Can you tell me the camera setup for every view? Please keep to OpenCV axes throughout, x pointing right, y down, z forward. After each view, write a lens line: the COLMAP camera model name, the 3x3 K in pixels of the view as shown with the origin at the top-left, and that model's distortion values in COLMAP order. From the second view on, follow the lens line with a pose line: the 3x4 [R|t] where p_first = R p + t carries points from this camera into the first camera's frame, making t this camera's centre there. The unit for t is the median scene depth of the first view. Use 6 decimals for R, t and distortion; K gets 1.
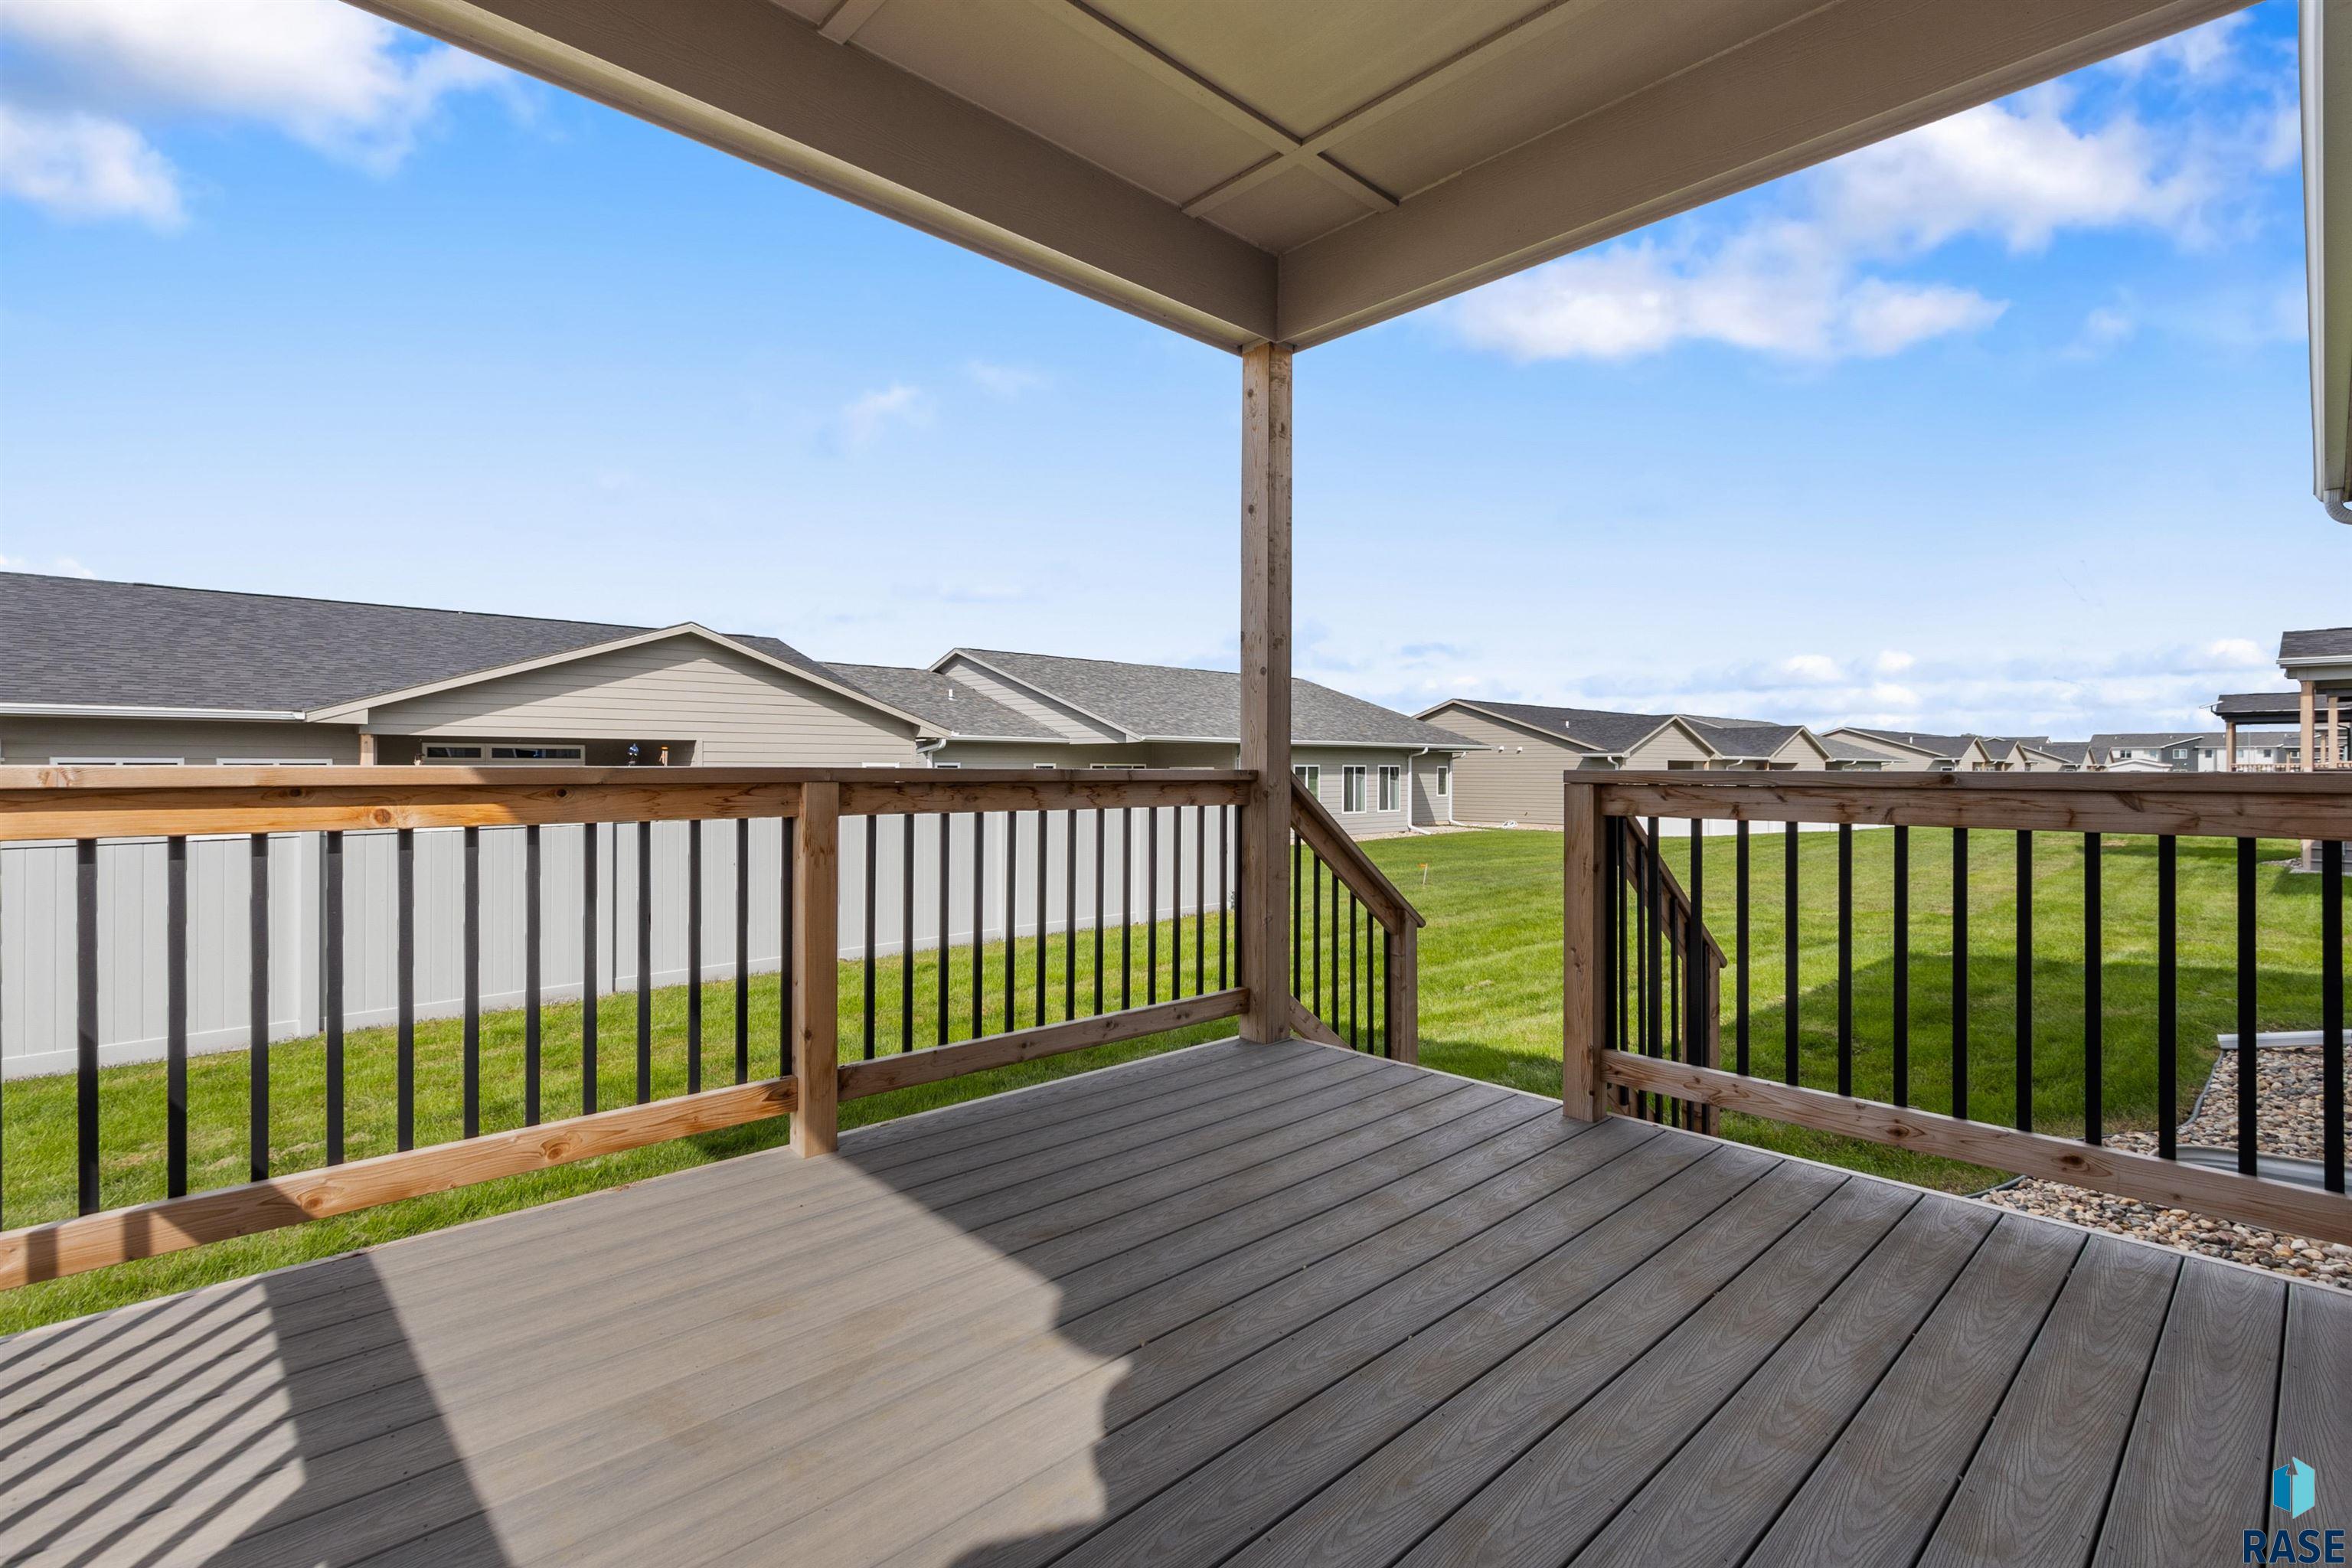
lens RADIAL K [[1075.7, 0, 1171.5], [0, 1075.7, 773.1], [0, 0, 1]] dist [0.000684, 0.000319]
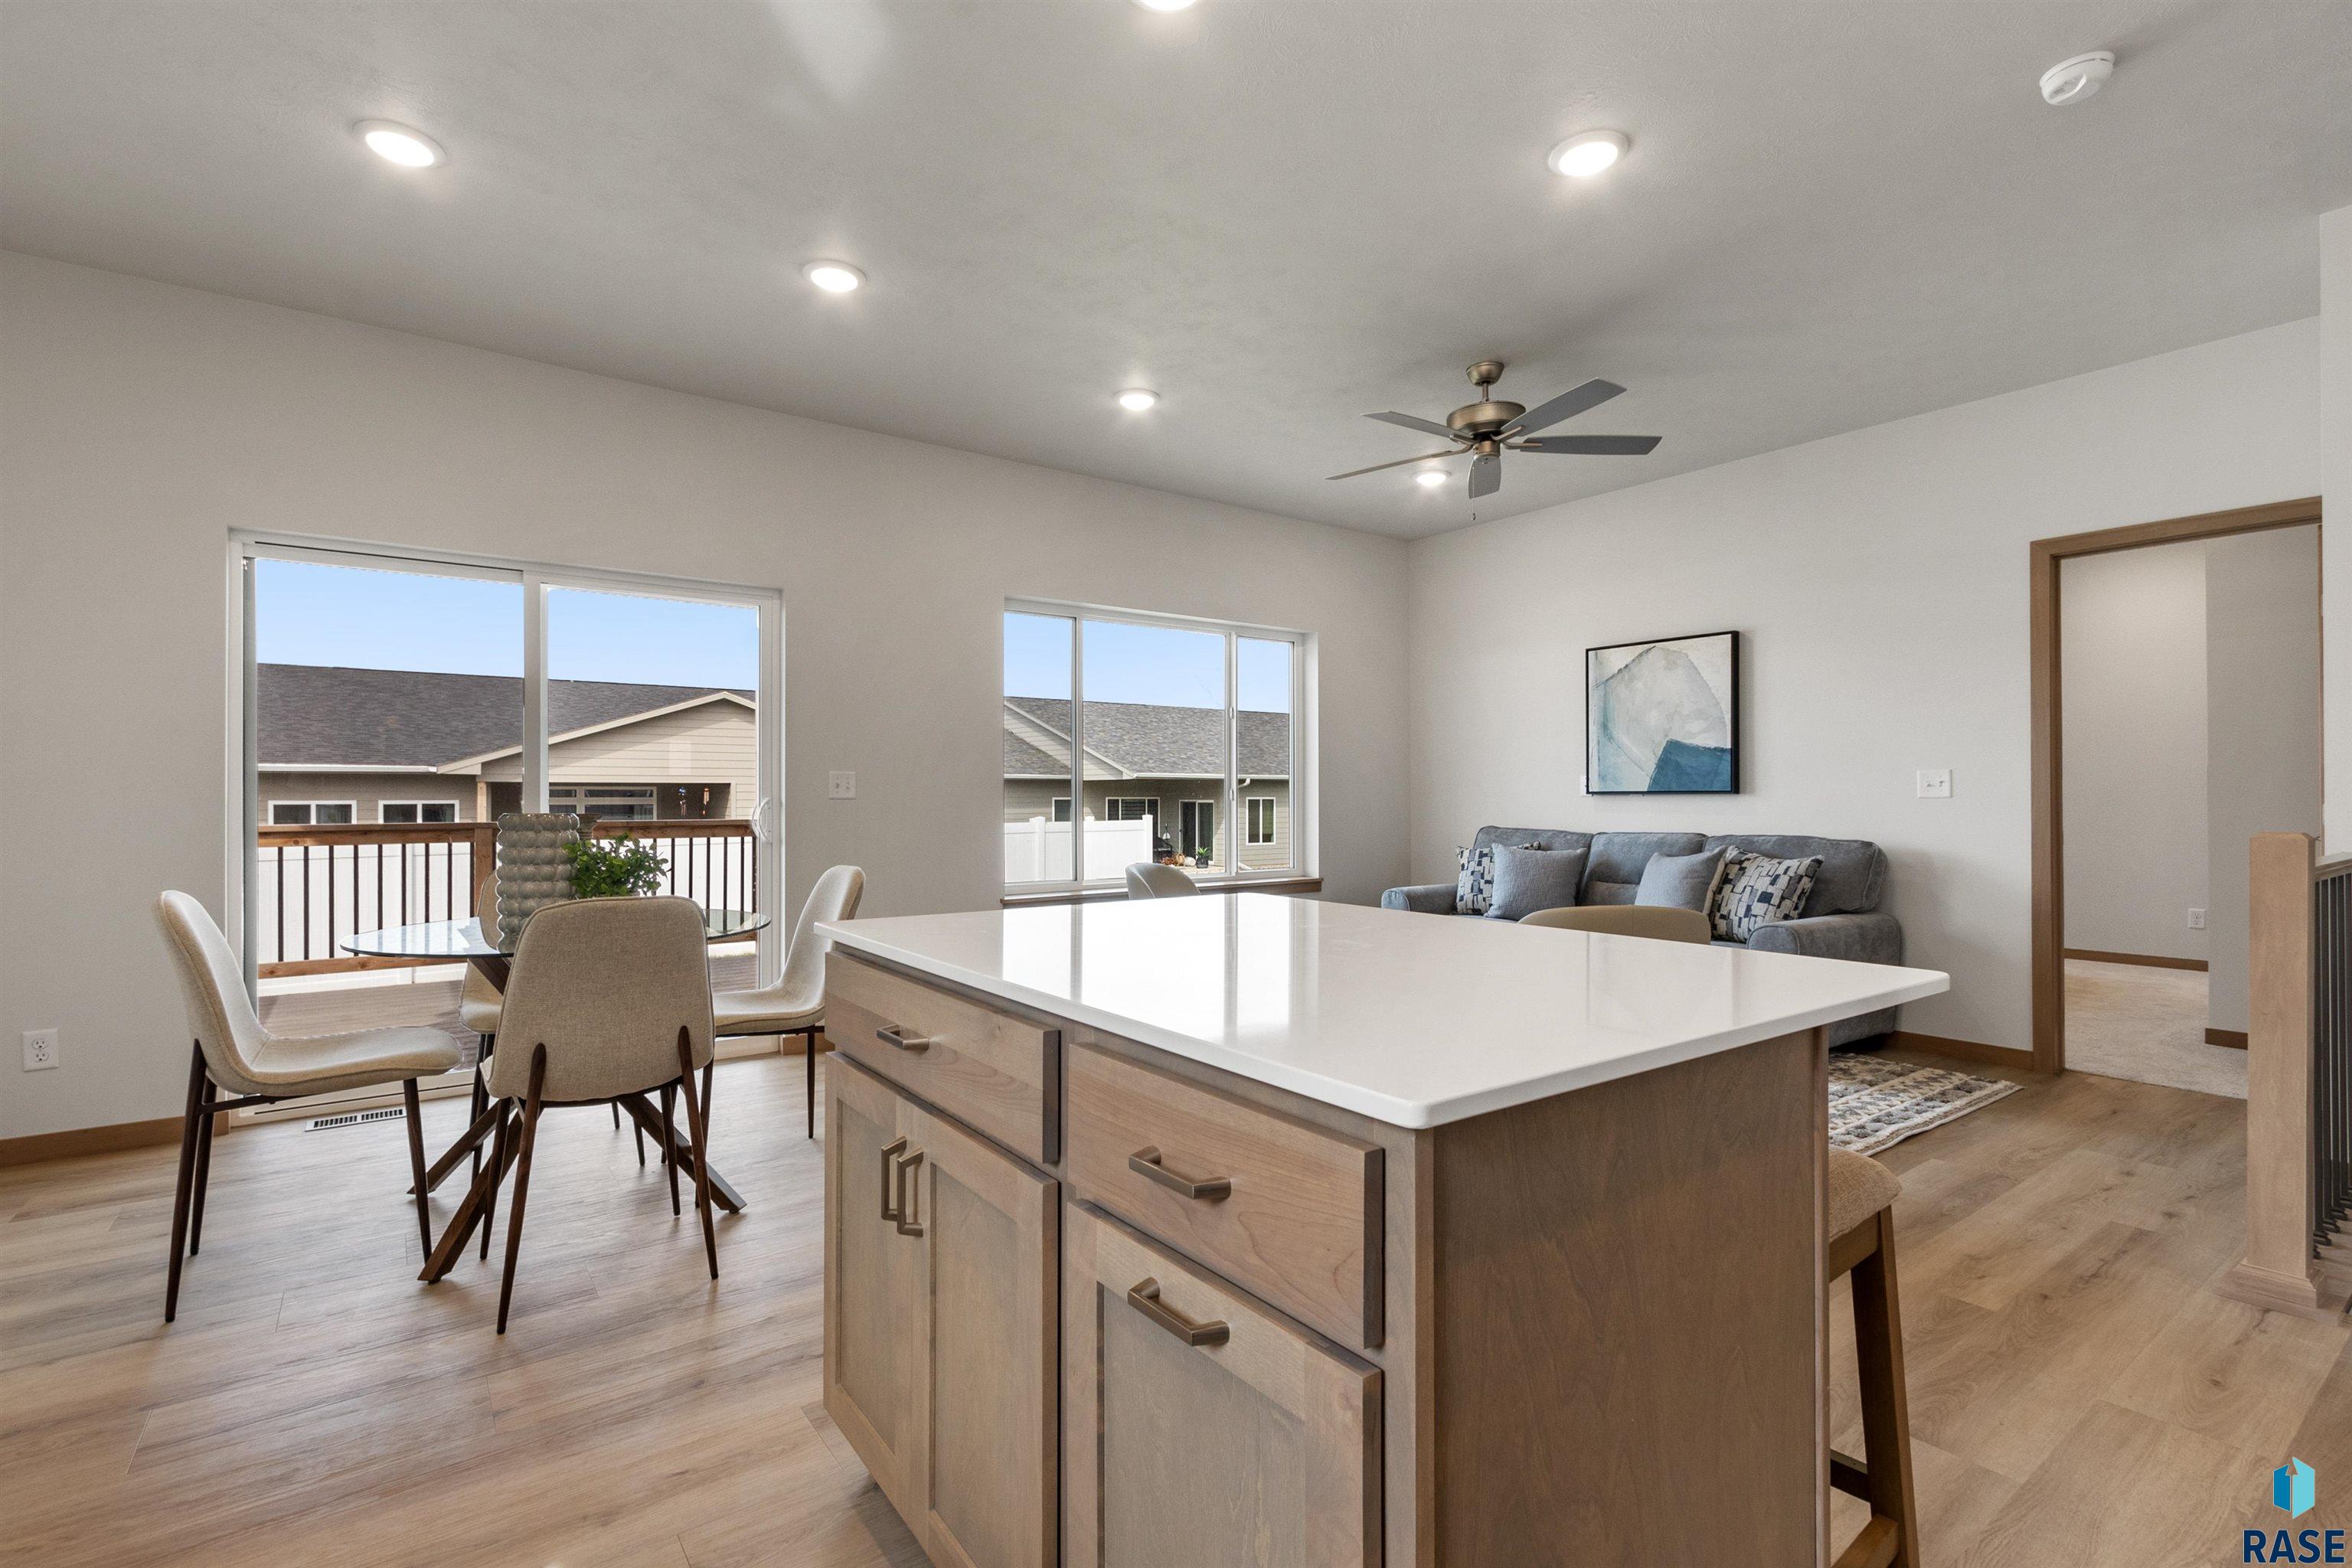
lens RADIAL K [[1075.7, 0, 1177.5], [0, 1075.7, 782.7], [0, 0, 1]] dist [0.000684, 0.000319]
pose [[0.992223, -0.006150, -0.124319, 0.242892], [0.003980, 0.999835, -0.017697, -0.007054], [0.124407, 0.017065, 0.992085, -0.191862]]
